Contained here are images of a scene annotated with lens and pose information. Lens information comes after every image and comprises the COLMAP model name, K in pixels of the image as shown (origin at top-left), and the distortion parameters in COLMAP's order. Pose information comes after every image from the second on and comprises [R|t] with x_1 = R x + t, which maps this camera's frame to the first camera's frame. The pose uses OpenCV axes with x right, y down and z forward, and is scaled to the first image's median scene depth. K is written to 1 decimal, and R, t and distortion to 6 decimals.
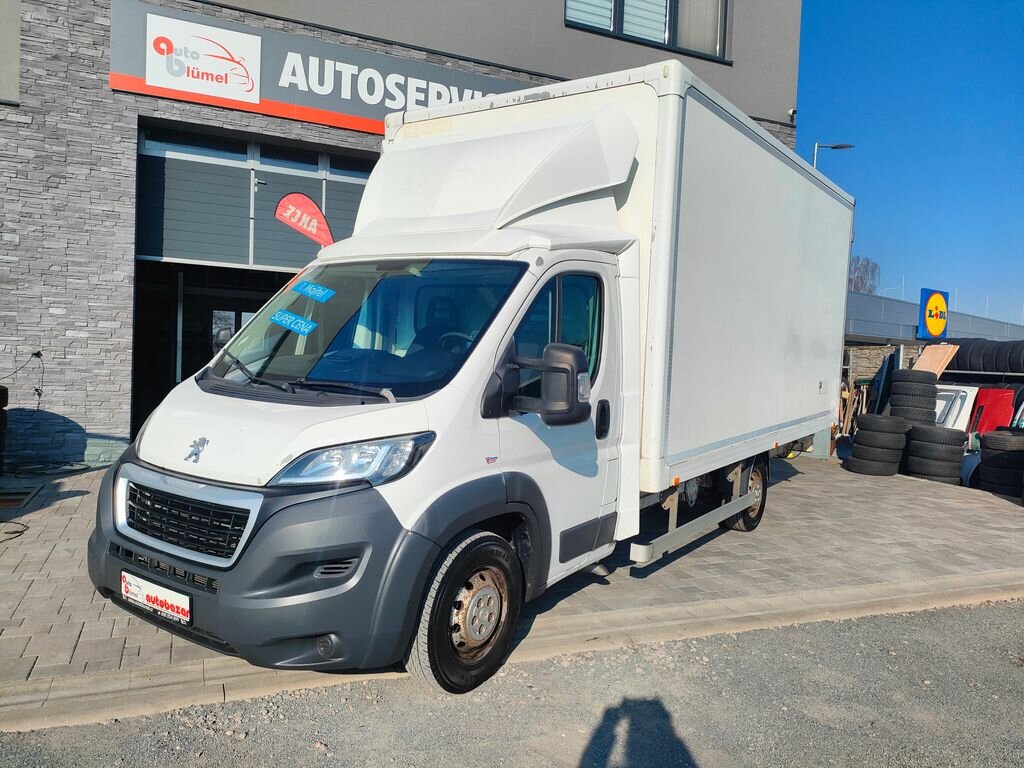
lens RADIAL K [[765.1, 0, 510.2], [0, 765.1, 385.0], [0, 0, 1]] dist [0.018474, -0.019241]
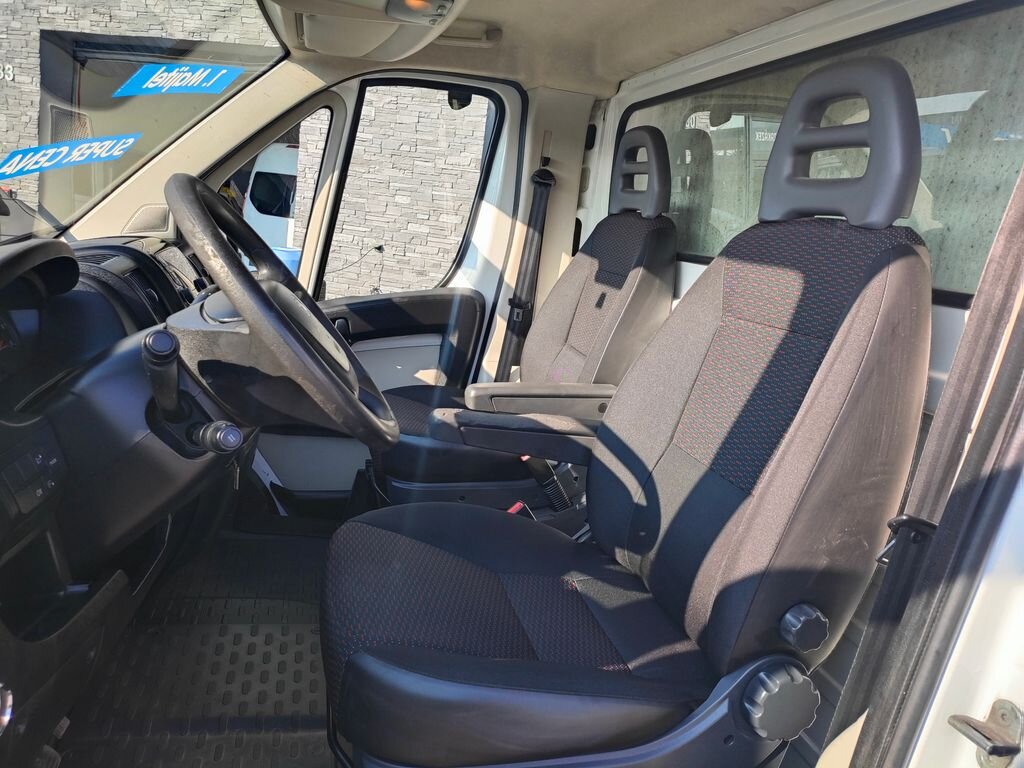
lens RADIAL K [[765.1, 0, 512.6], [0, 765.1, 390.2], [0, 0, 1]] dist [0.018474, -0.019241]
pose [[0.752782, 0.183645, -0.632134, 0.131731], [-0.123055, 0.982627, 0.138927, -0.034276], [0.646666, -0.026795, 0.762303, 0.681043]]
